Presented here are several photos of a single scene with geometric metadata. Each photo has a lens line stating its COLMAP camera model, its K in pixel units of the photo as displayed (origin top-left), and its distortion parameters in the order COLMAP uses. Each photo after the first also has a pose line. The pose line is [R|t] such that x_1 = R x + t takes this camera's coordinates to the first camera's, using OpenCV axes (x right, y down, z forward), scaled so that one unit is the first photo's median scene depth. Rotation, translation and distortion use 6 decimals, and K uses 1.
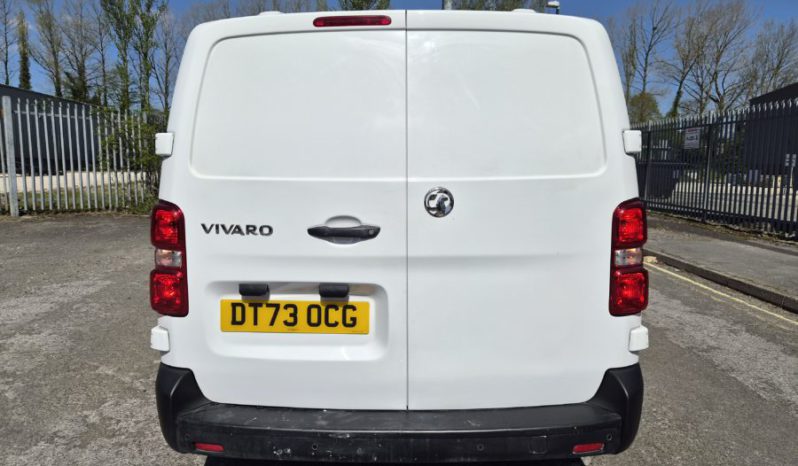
lens RADIAL K [[547.7, 0, 401.1], [0, 547.7, 237.3], [0, 0, 1]] dist [0.050527, -0.040235]
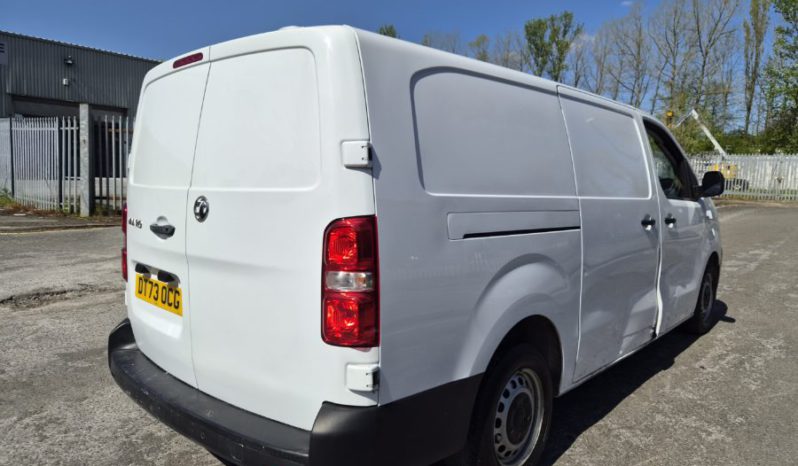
lens RADIAL K [[547.7, 0, 403.5], [0, 547.7, 228.4], [0, 0, 1]] dist [0.050527, -0.040235]
pose [[0.751729, 0.067312, -0.656028, 1.046131], [-0.095045, 0.995450, -0.006771, -0.051305], [0.652587, 0.067442, 0.754707, 0.380293]]
